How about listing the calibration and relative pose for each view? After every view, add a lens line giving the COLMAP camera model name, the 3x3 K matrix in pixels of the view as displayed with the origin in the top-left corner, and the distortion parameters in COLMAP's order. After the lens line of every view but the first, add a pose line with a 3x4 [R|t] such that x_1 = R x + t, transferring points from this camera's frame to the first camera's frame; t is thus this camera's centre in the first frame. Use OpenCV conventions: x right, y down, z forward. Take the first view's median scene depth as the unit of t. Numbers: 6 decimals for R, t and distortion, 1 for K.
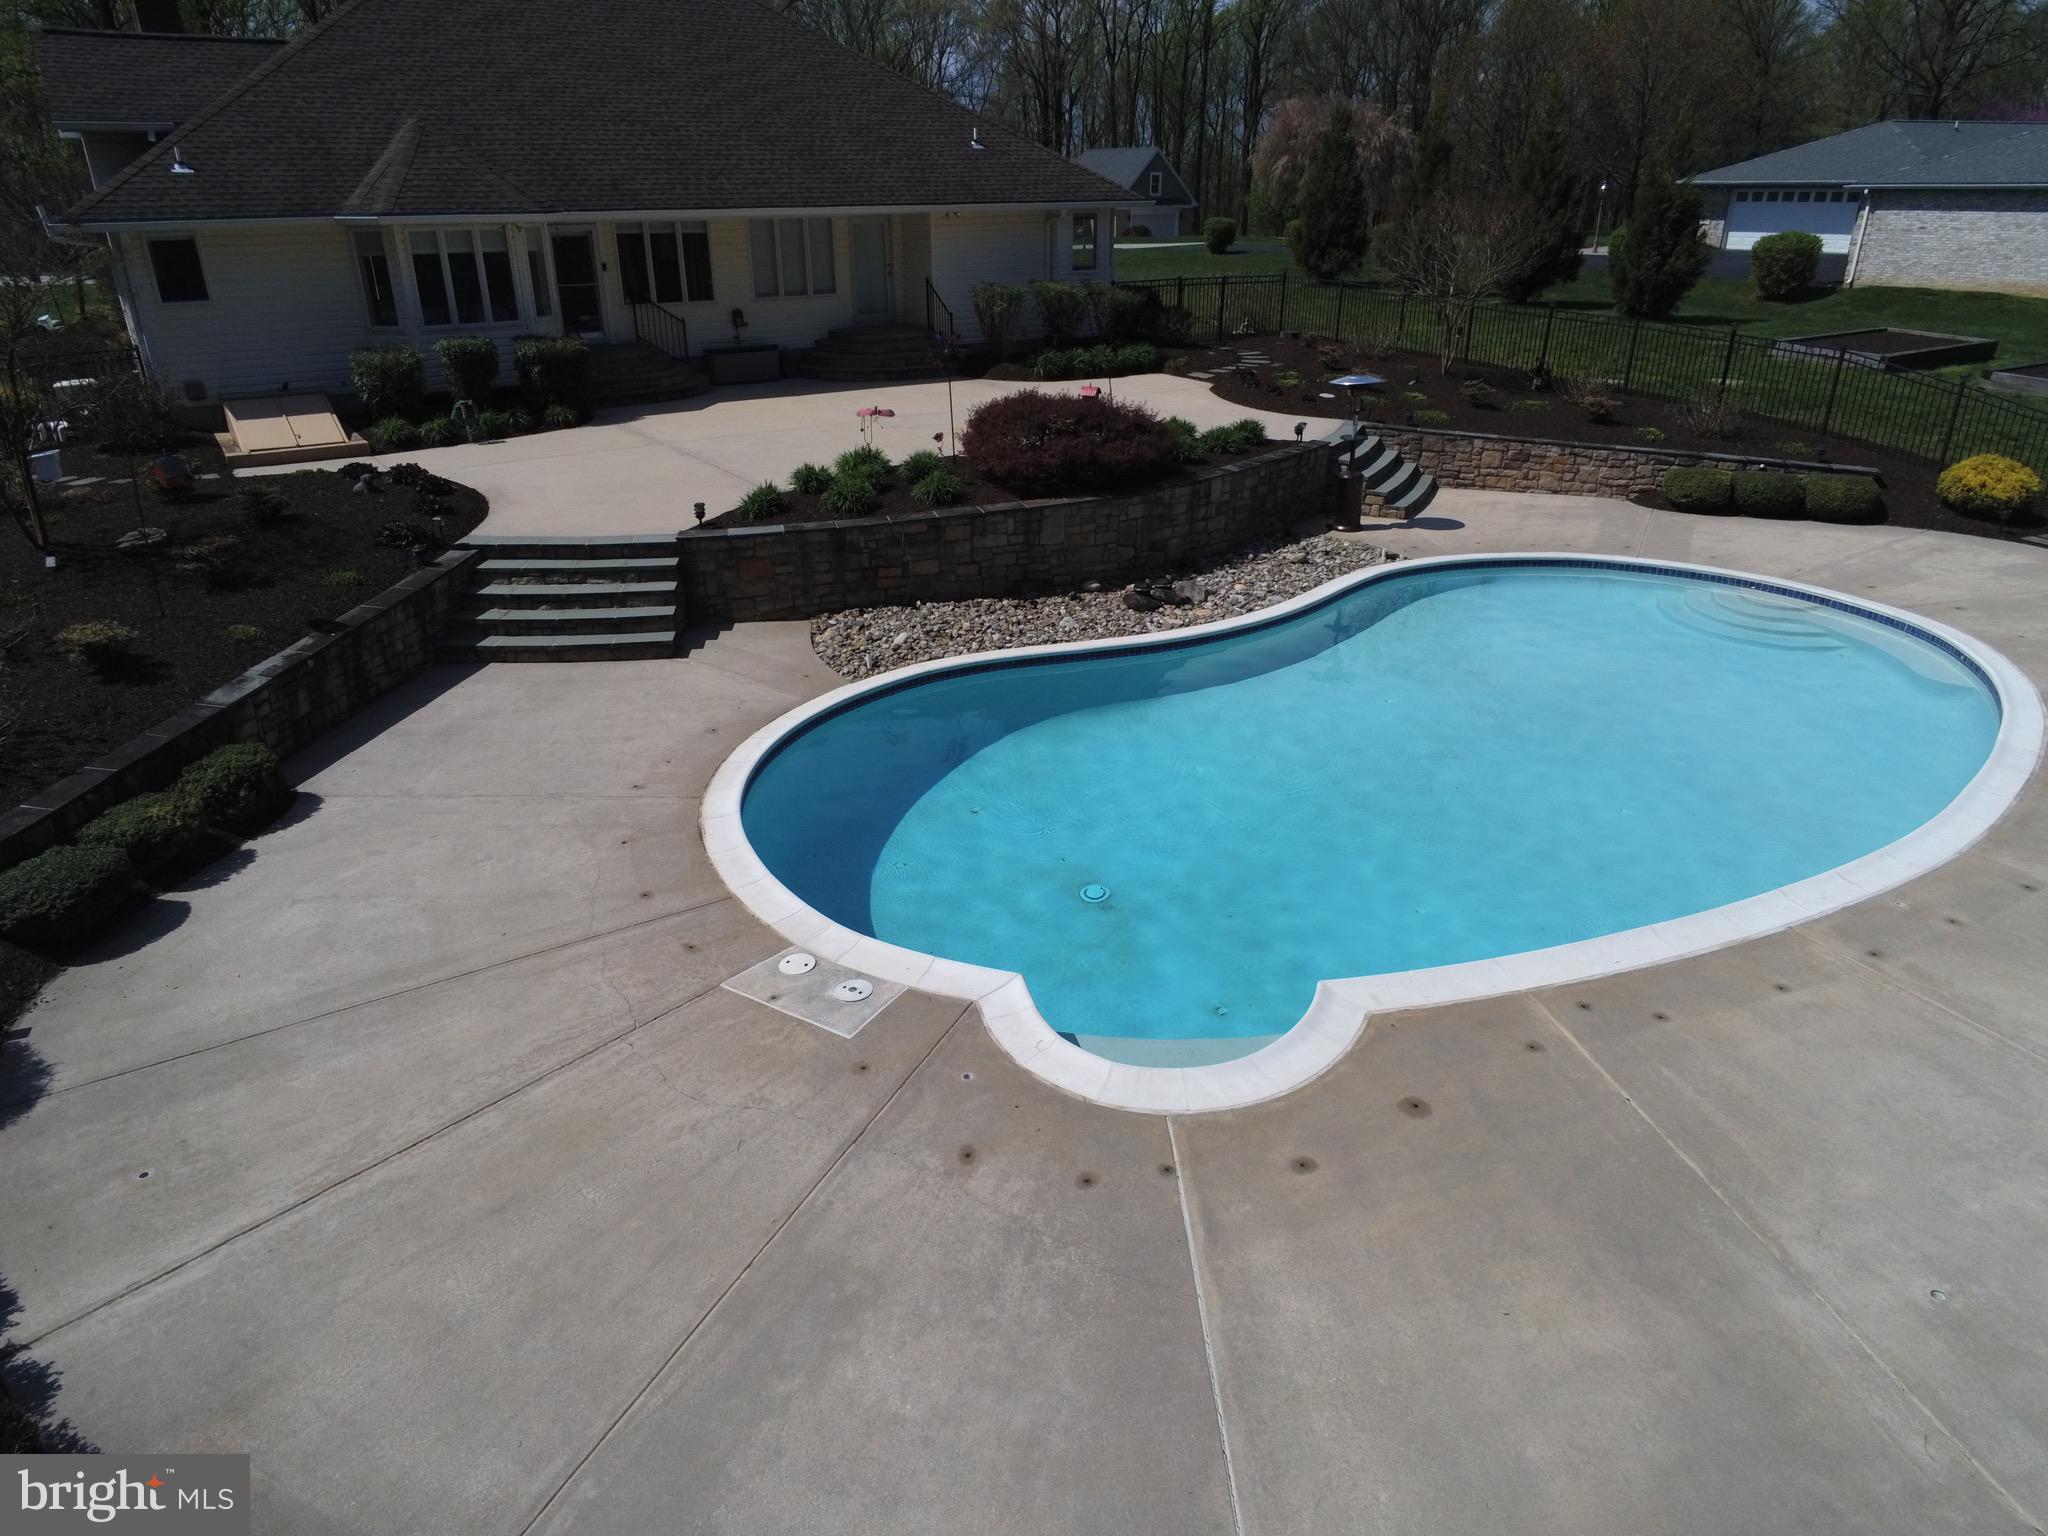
lens RADIAL K [[1327.8, 0, 1021.1], [0, 1327.8, 768.0], [0, 0, 1]] dist [0.002197, -0.000384]
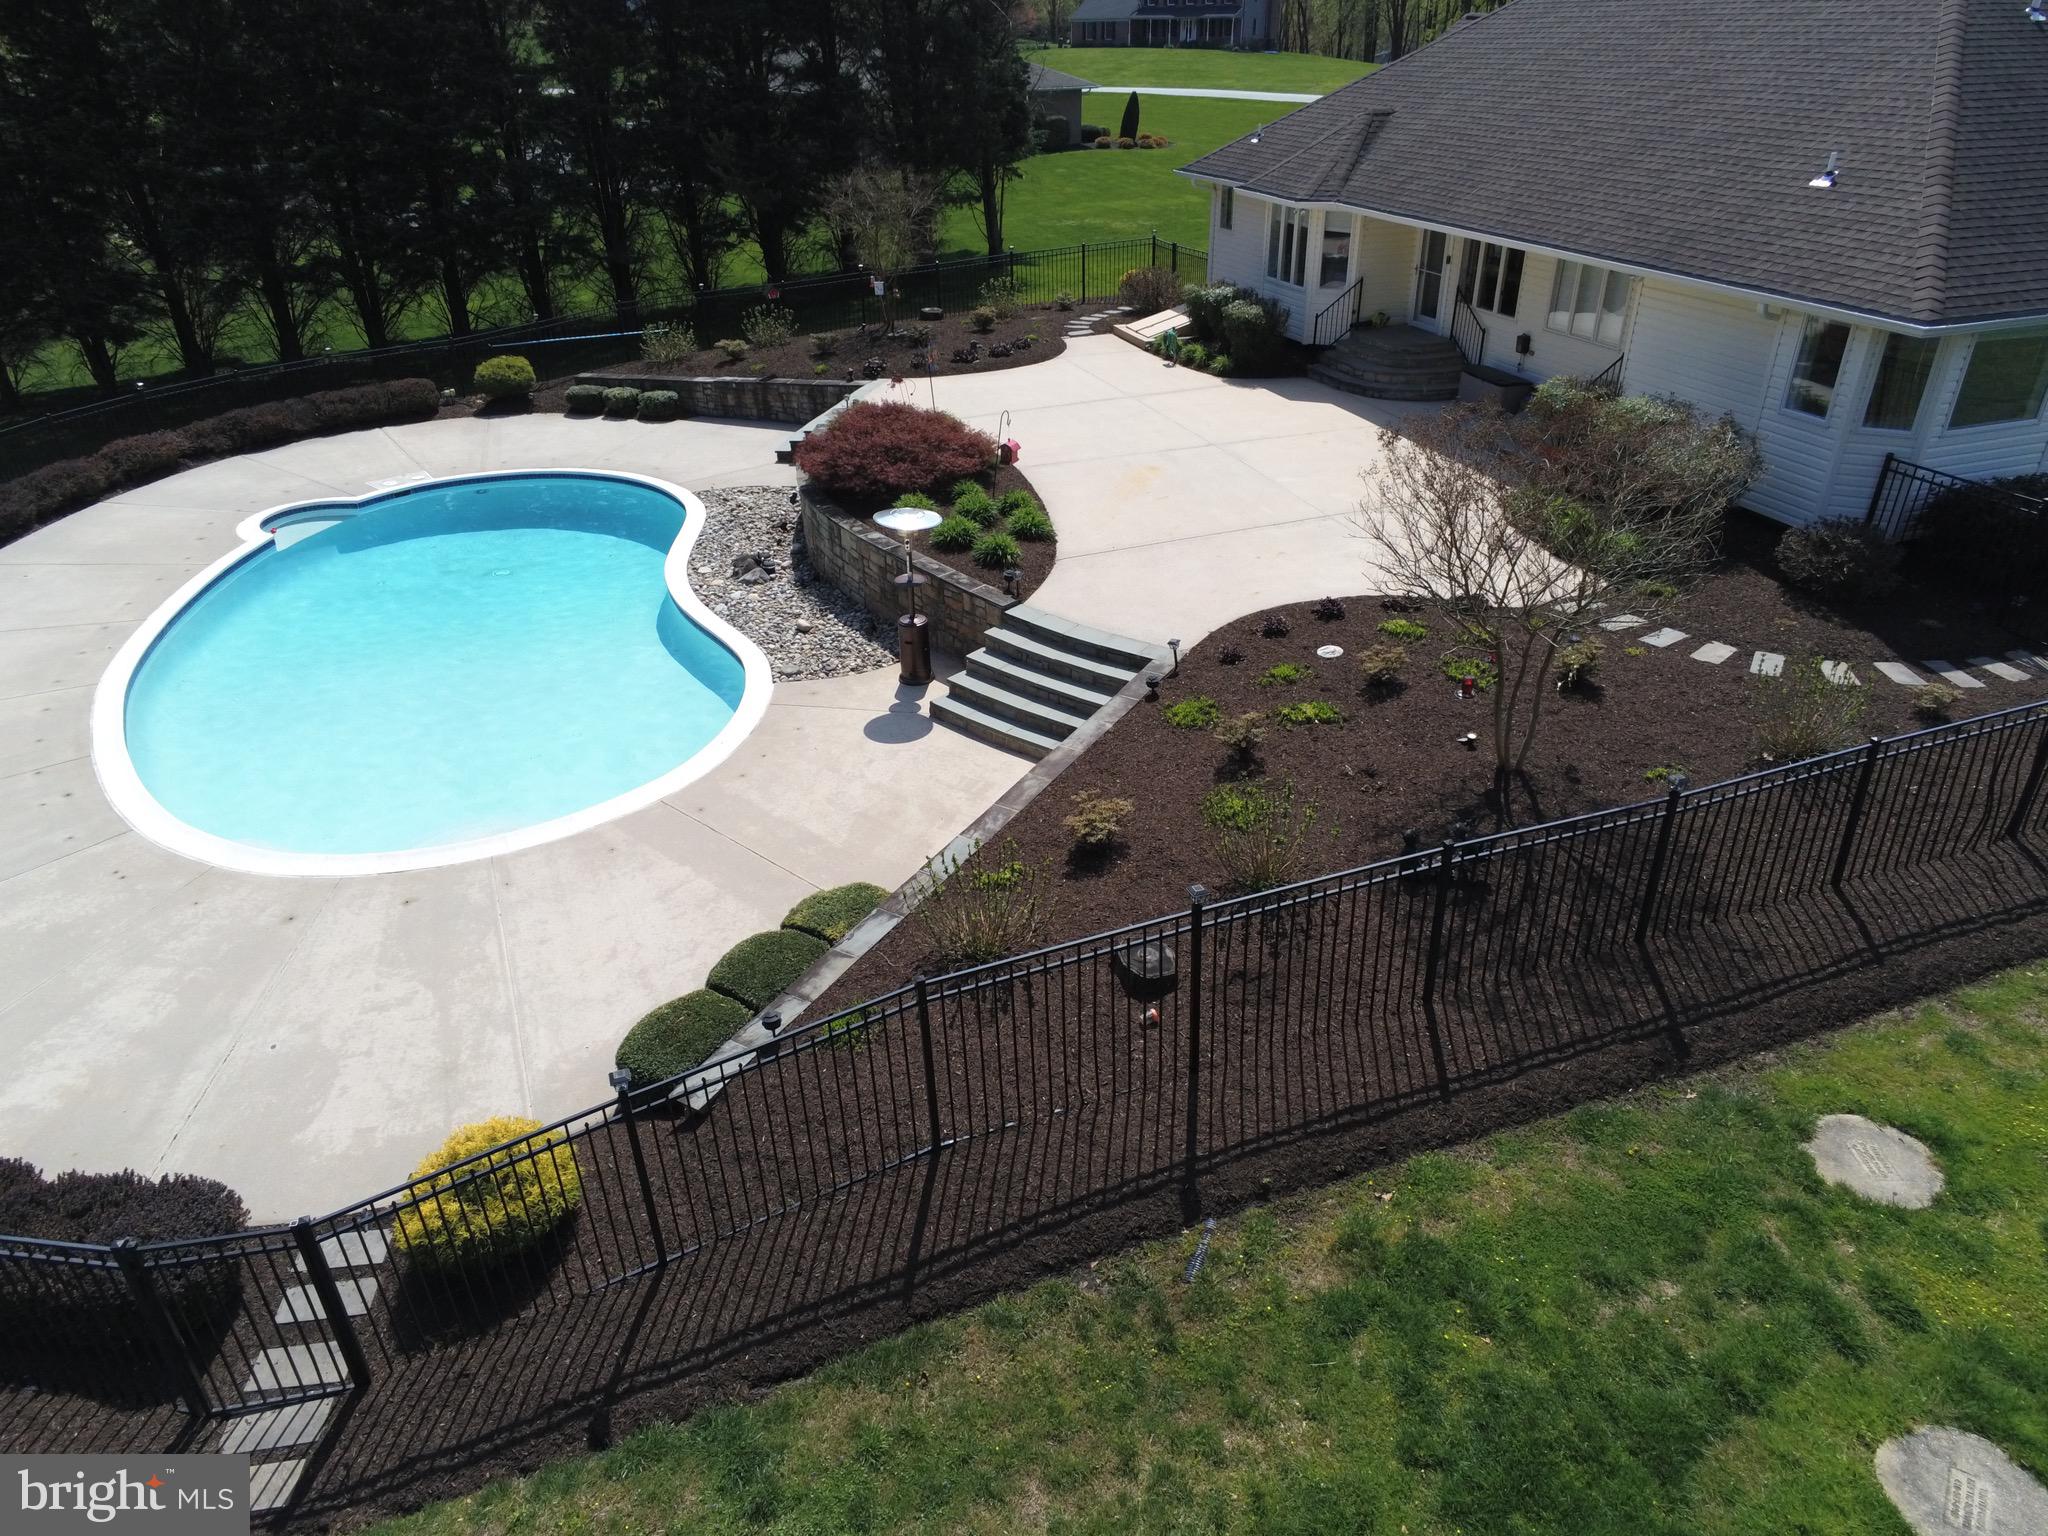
lens RADIAL K [[1327.8, 0, 1021.1], [0, 1327.8, 768.0], [0, 0, 1]] dist [0.002197, -0.000384]
pose [[-0.242260, 0.487525, -0.838826, 1.163259], [-0.378338, 0.748665, 0.544390, -0.749781], [0.893404, 0.449244, 0.003078, 1.282973]]
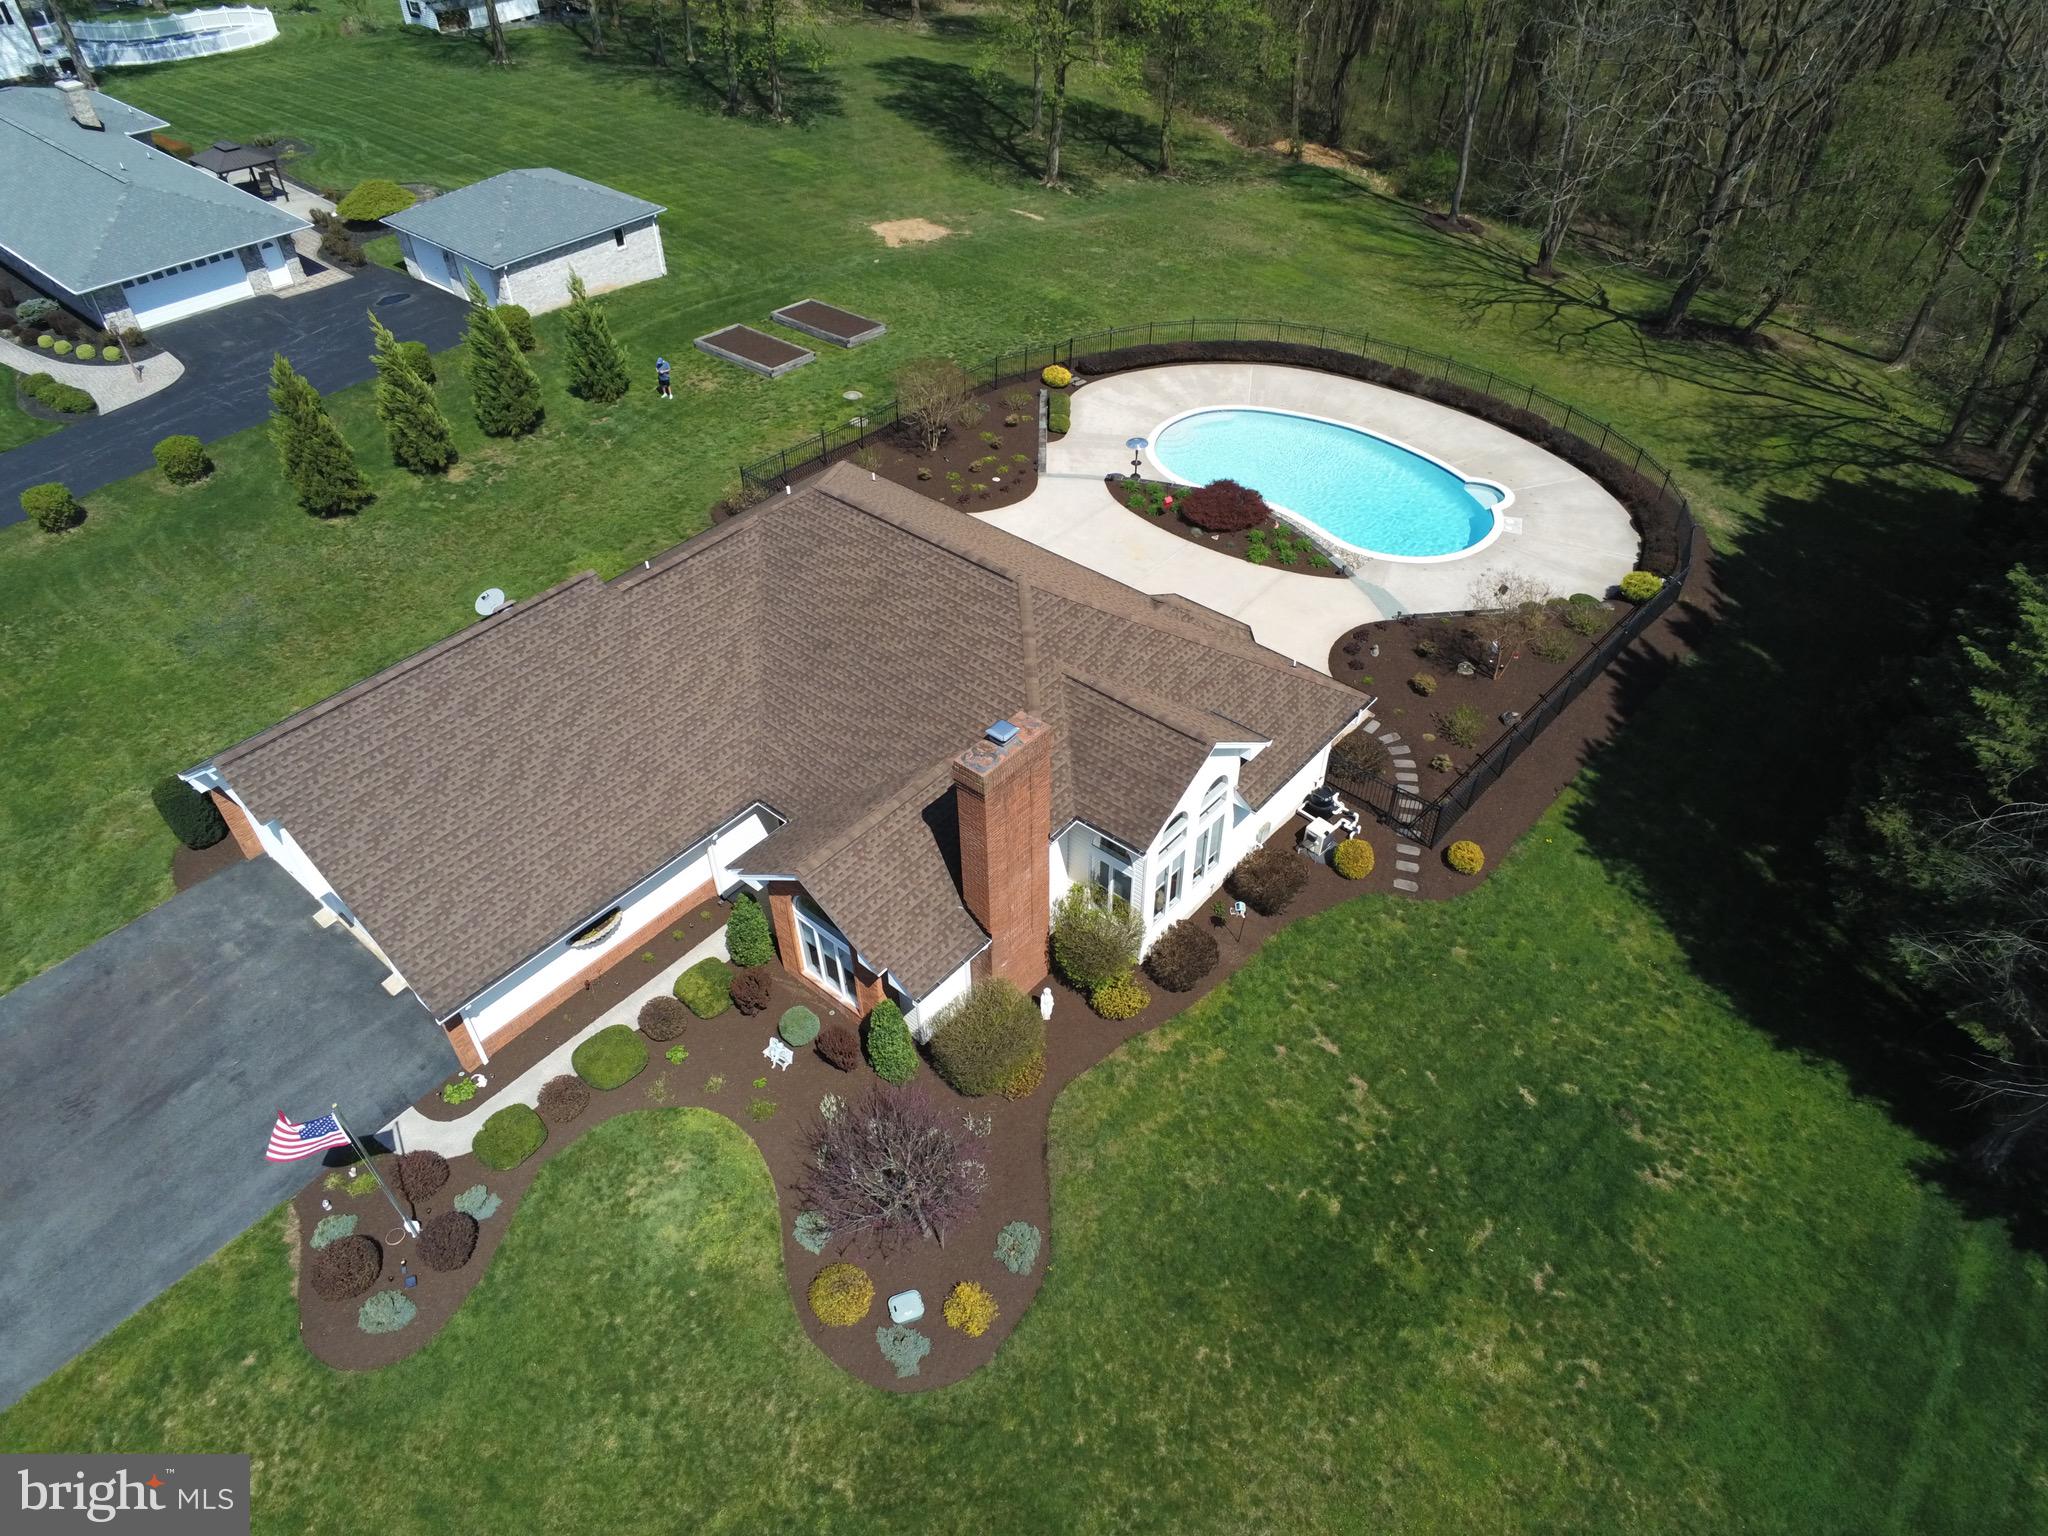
lens RADIAL K [[1303.0, 0, 1018.6], [0, 1303.0, 785.9], [0, 0, 1]] dist [0.003352, 0.000896]
pose [[-0.285886, -0.636823, 0.716049, -2.146504], [0.403640, 0.597685, 0.692710, -1.953858], [-0.869105, 0.487062, 0.086178, 1.473911]]
